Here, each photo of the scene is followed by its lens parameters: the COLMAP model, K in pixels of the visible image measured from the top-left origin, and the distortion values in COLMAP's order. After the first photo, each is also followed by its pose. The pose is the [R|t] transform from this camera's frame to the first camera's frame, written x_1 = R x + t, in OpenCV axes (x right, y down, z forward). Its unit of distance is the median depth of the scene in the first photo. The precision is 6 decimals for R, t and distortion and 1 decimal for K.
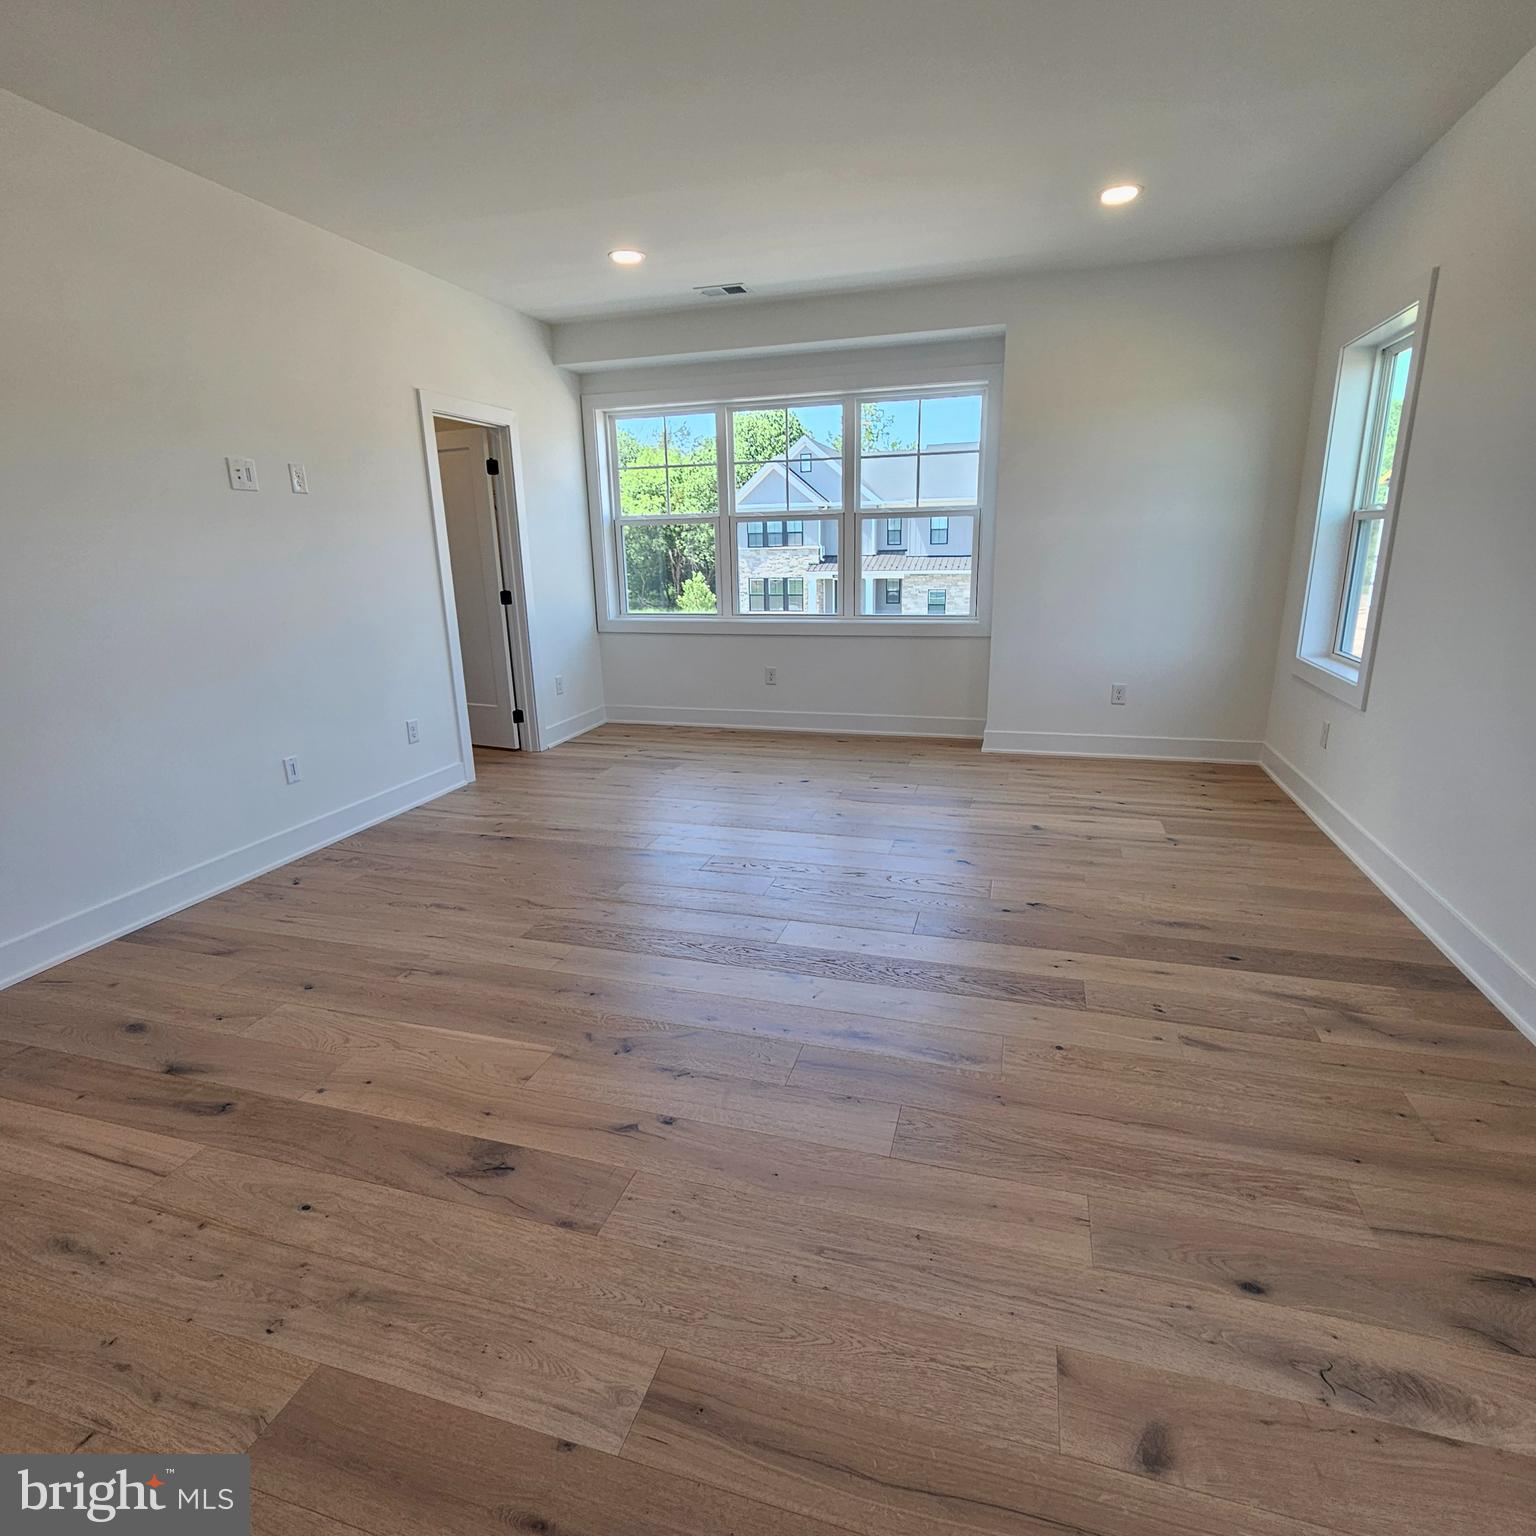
lens RADIAL K [[848.1, 0, 763.2], [0, 848.1, 779.9], [0, 0, 1]] dist [-0.006787, 0.003092]
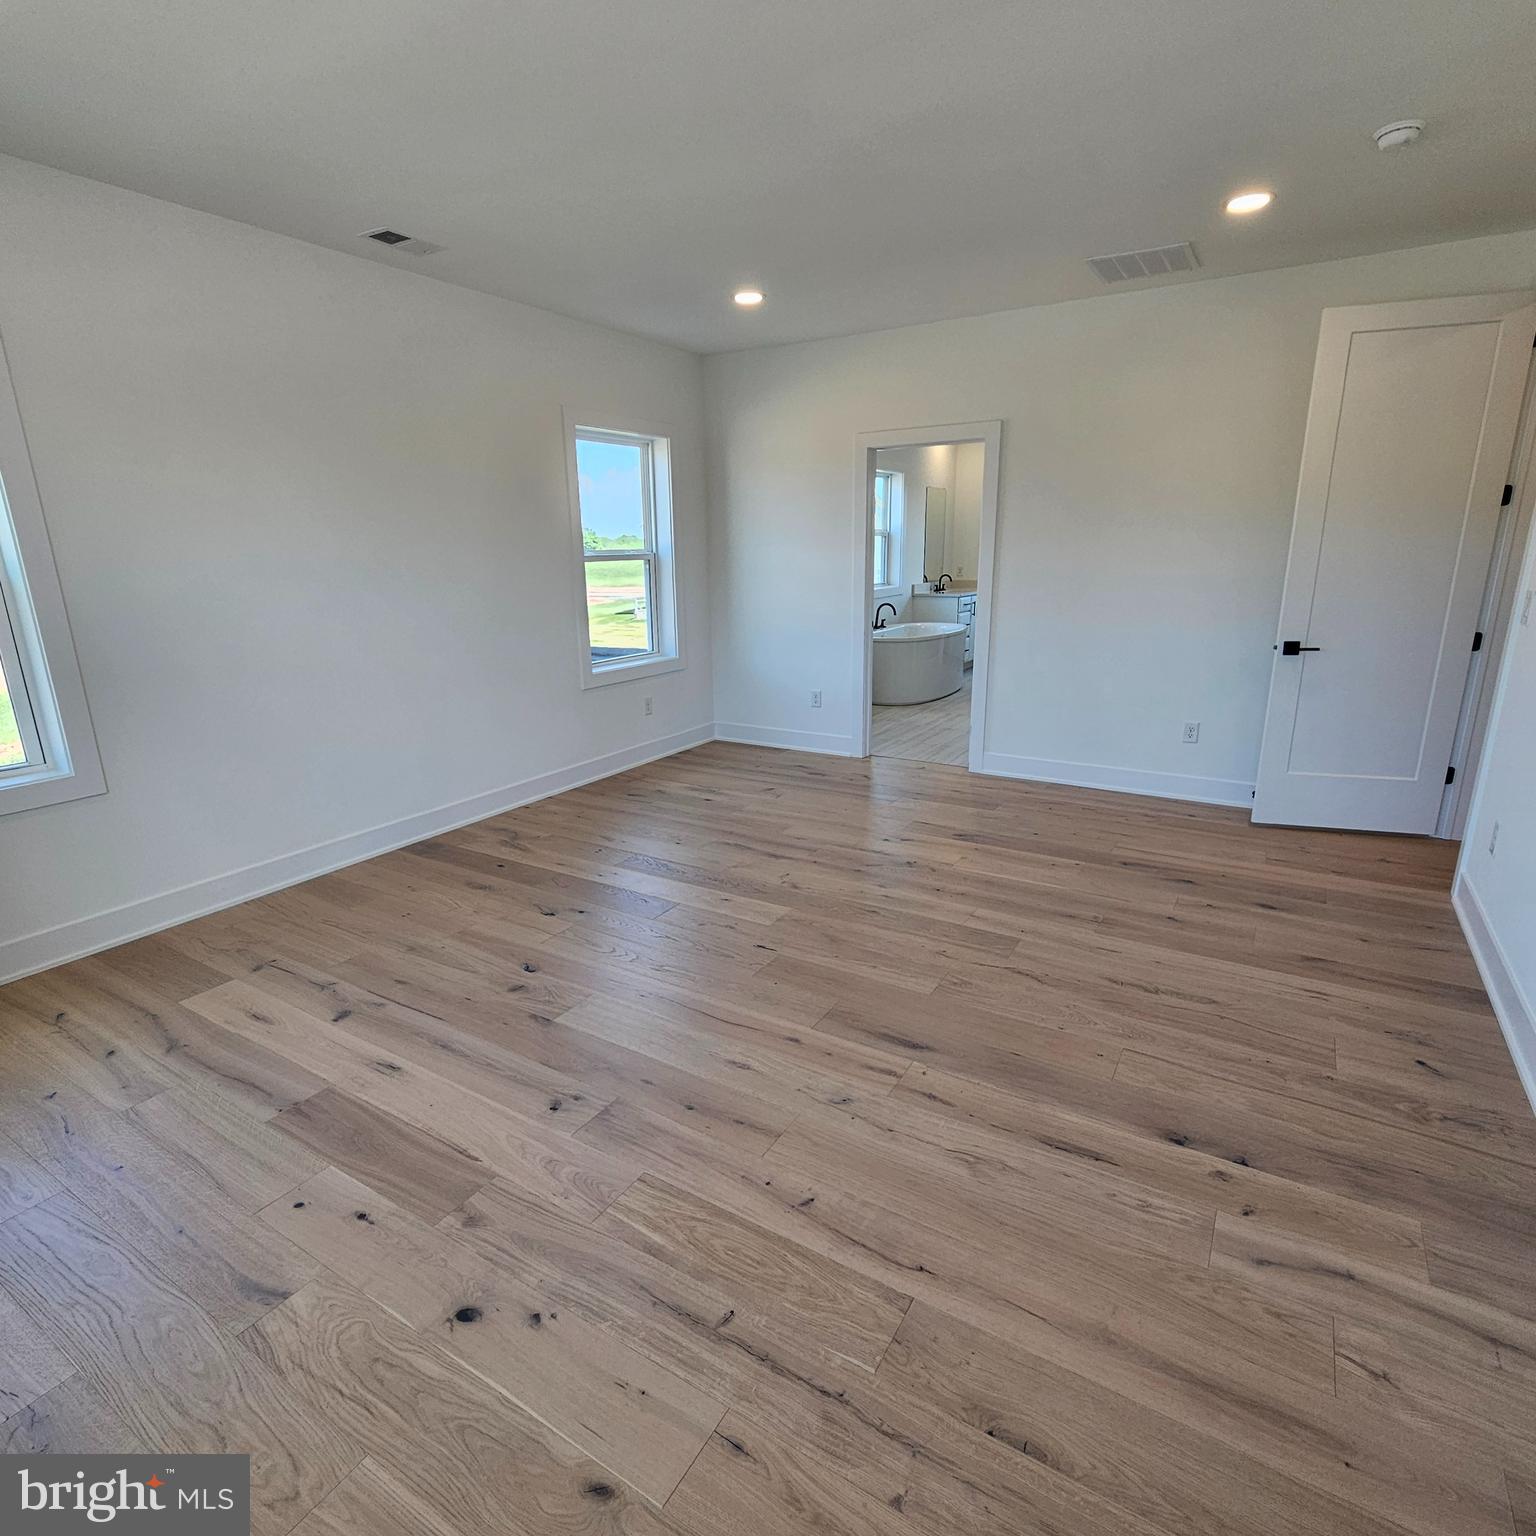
lens RADIAL K [[848.1, 0, 769.5], [0, 848.1, 773.1], [0, 0, 1]] dist [-0.006787, 0.003092]
pose [[-0.966964, -0.030024, 0.253140, -0.199846], [0.103072, 0.862191, 0.495986, -0.458681], [-0.233147, 0.505693, -0.830613, 1.520684]]
